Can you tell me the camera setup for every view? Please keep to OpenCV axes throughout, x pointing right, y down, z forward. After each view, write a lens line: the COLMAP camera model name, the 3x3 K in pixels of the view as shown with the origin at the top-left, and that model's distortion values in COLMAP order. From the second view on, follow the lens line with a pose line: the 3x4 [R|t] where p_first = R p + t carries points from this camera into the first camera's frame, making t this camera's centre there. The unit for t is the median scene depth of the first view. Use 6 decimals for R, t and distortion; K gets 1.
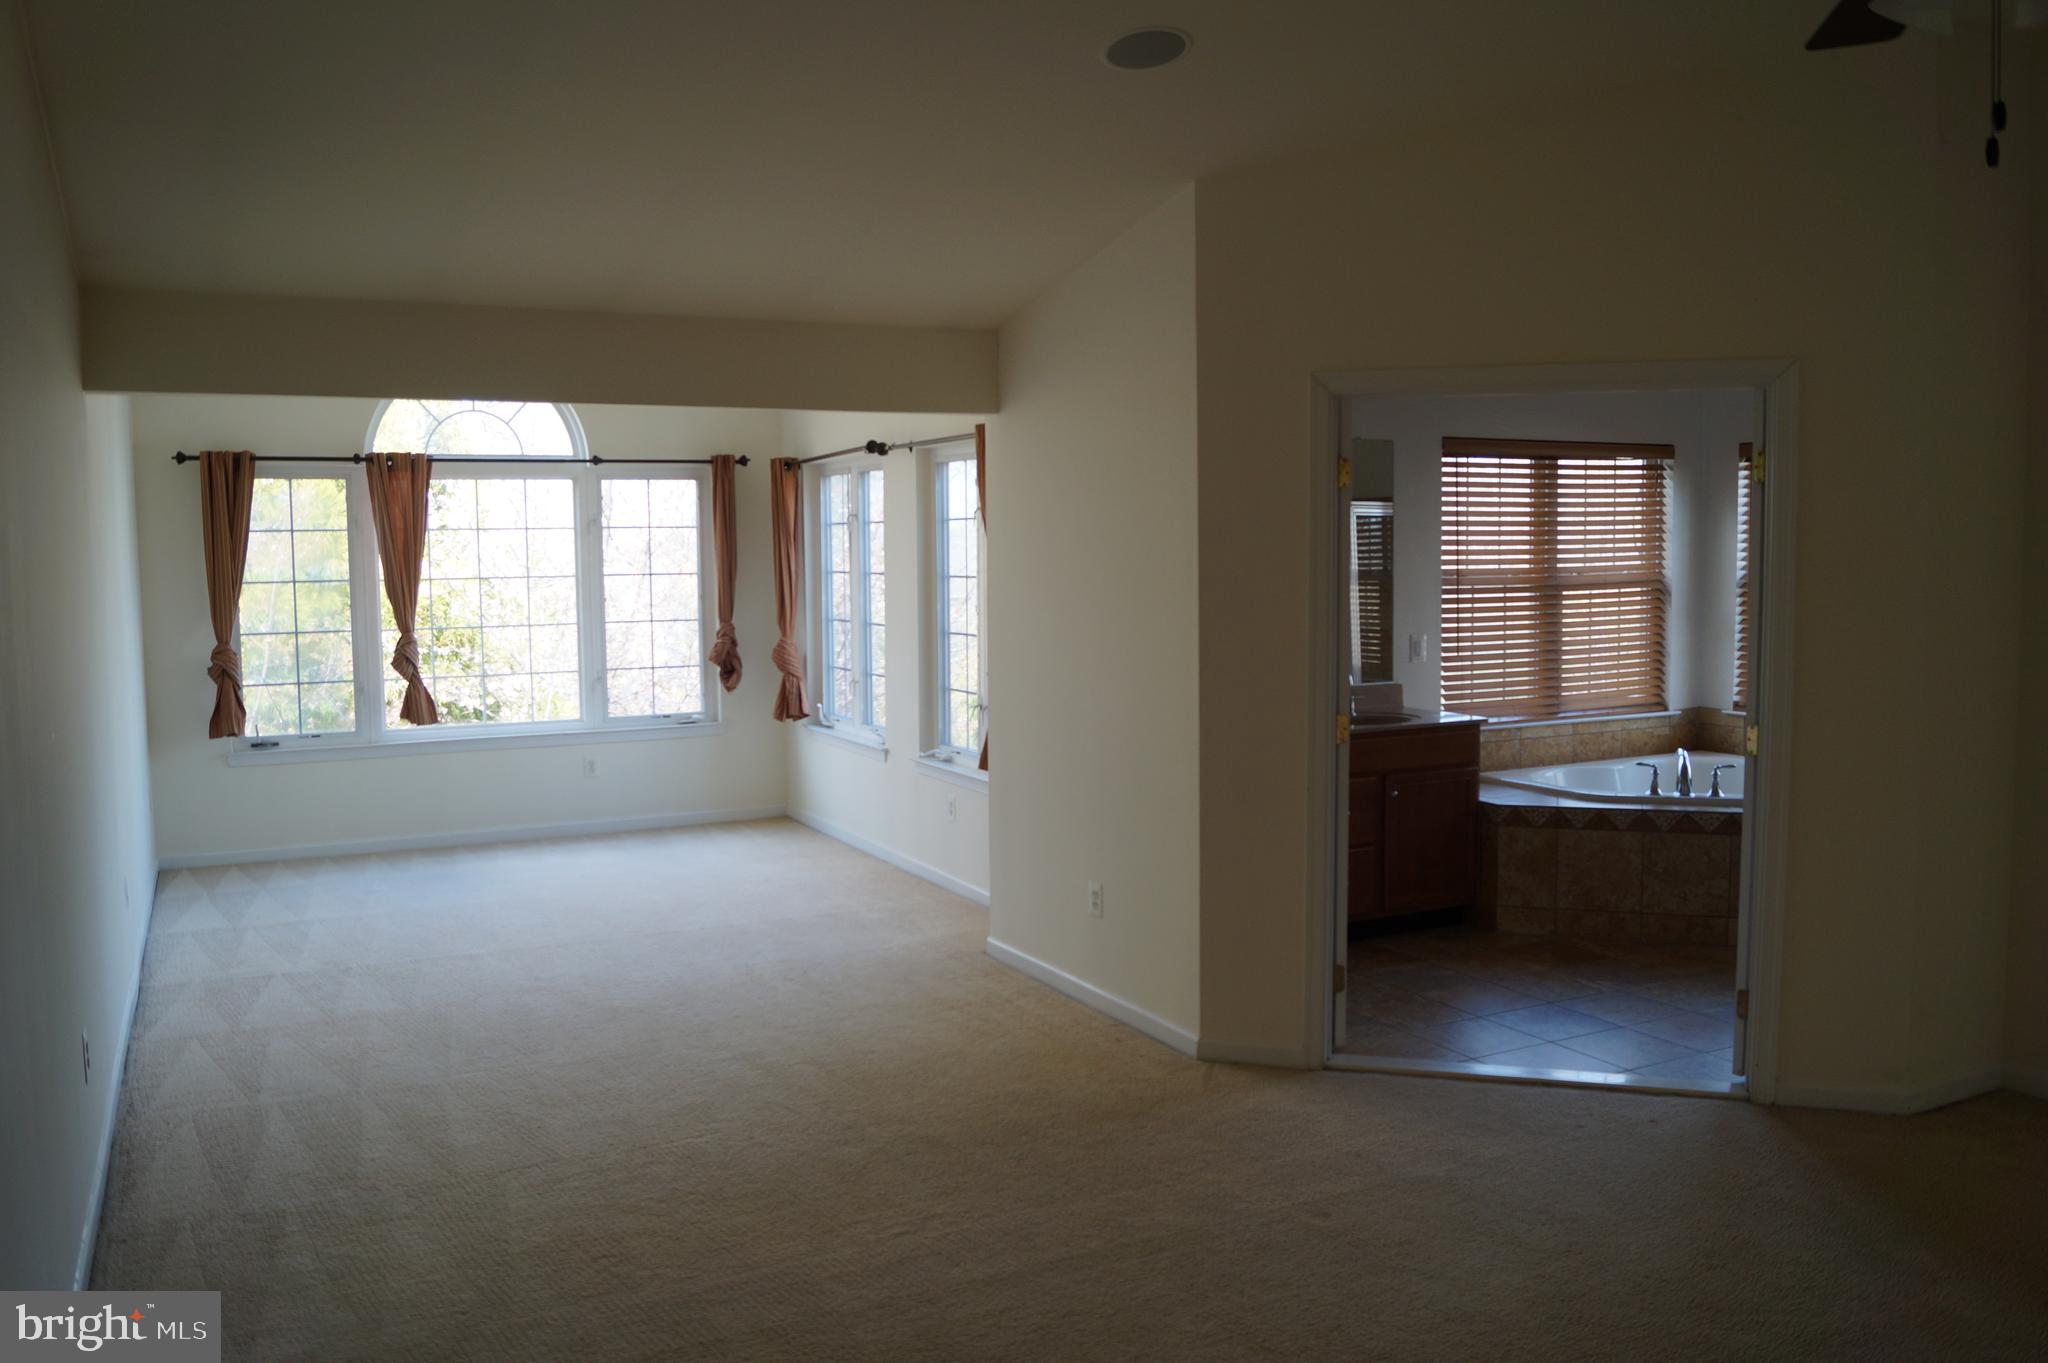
lens RADIAL K [[1638.9, 0, 1035.1], [0, 1638.9, 683.3], [0, 0, 1]] dist [-0.095161, 0.041187]
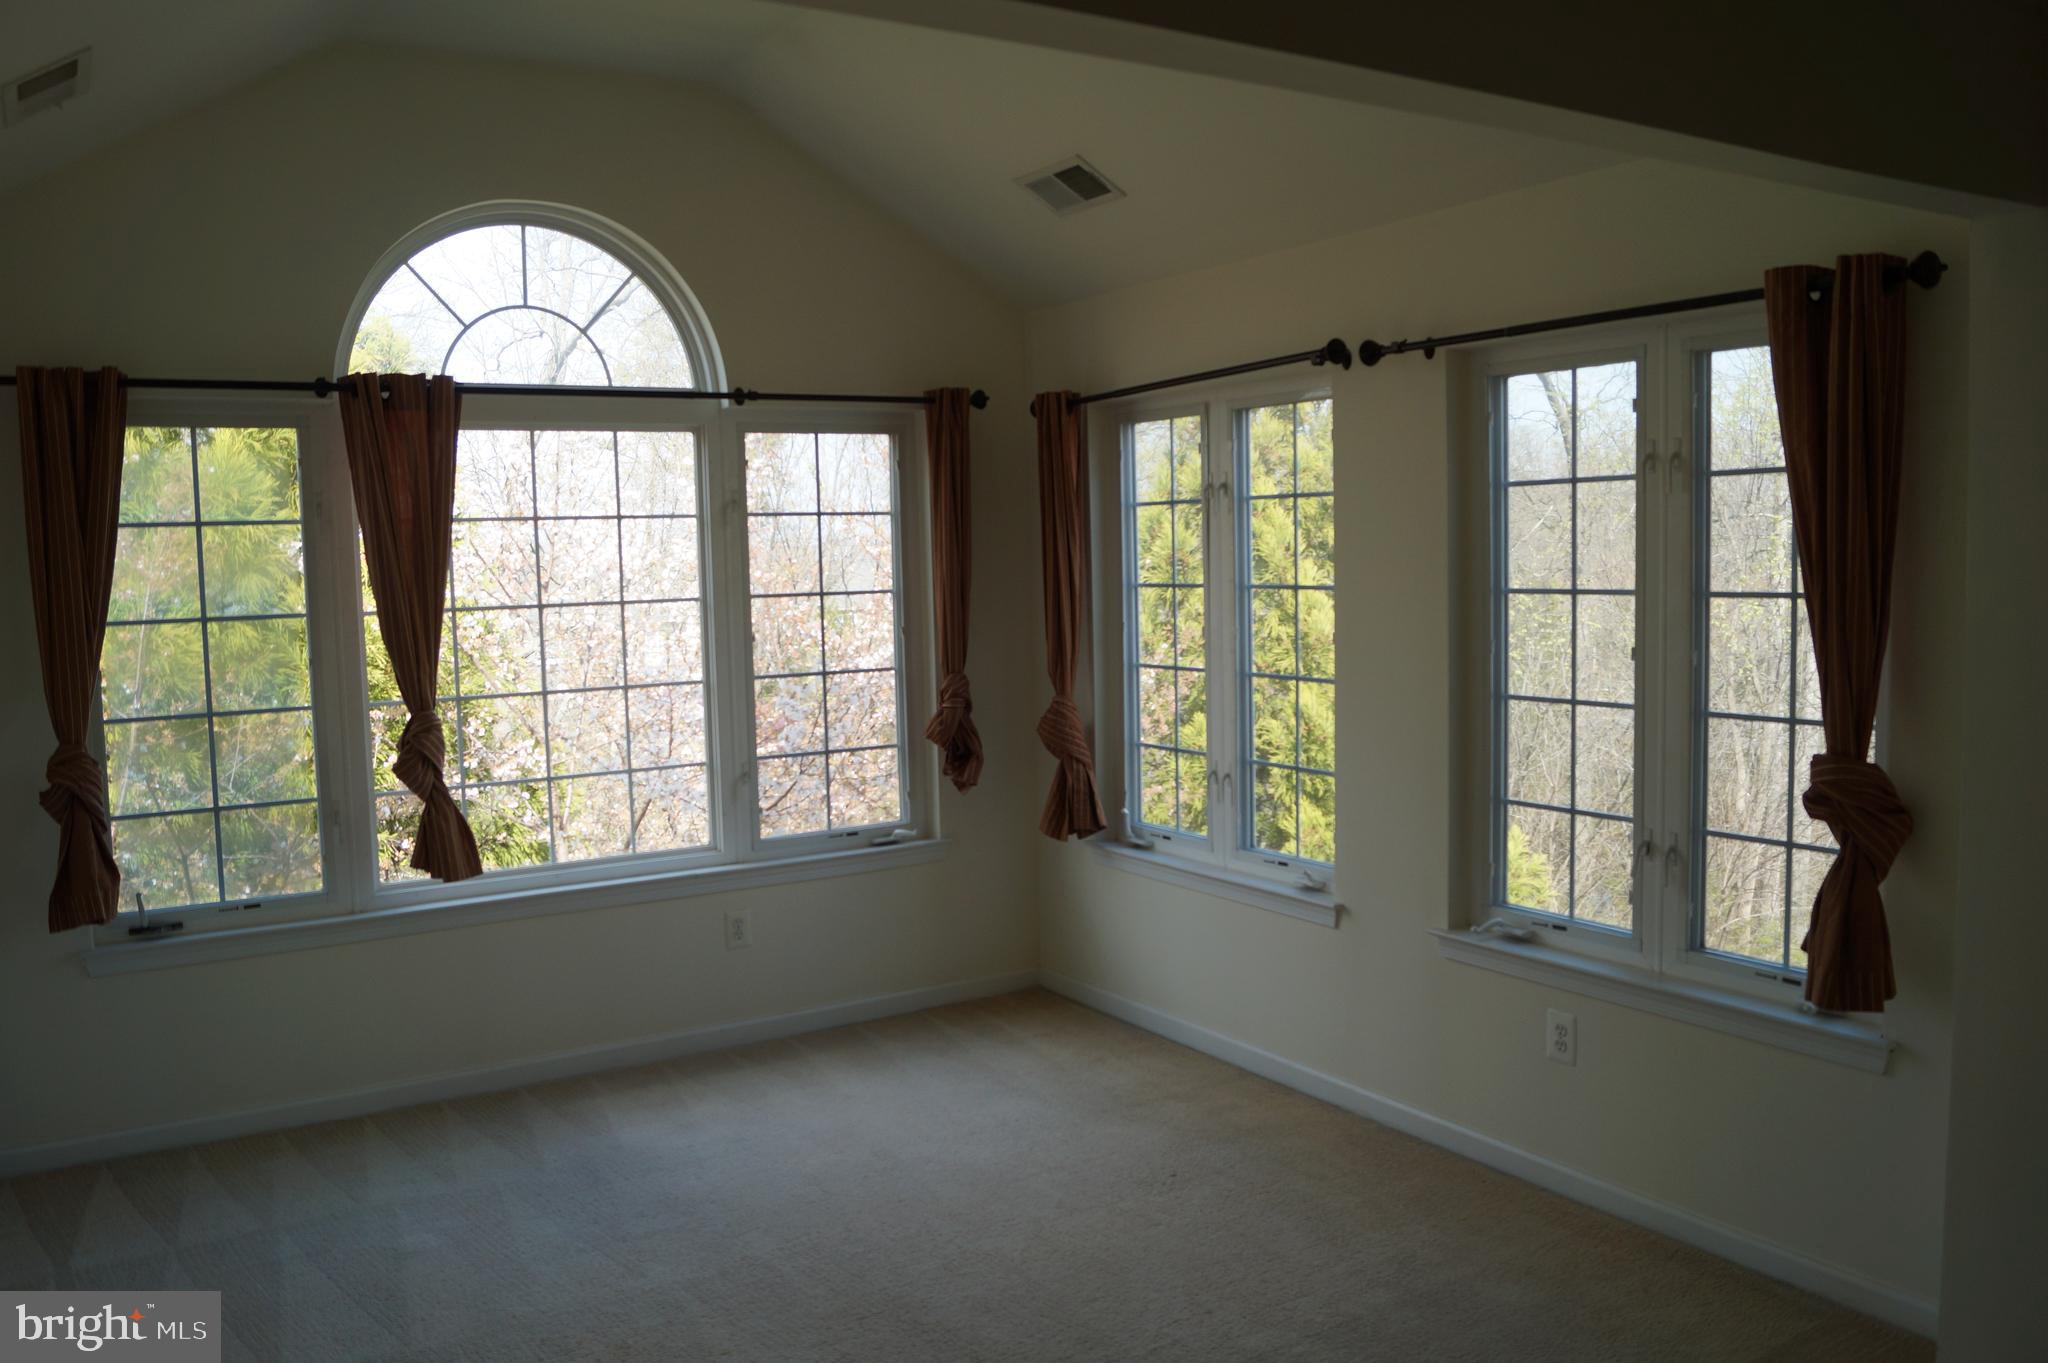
lens RADIAL K [[1610.4, 0, 1024.0], [0, 1610.4, 681.5], [0, 0, 1]] dist [-0.087169, 0.009072]
pose [[0.996994, -0.020991, 0.074581, -0.216196], [0.021272, 0.999769, -0.002972, -0.033187], [-0.074501, 0.004549, 0.997211, 0.433752]]
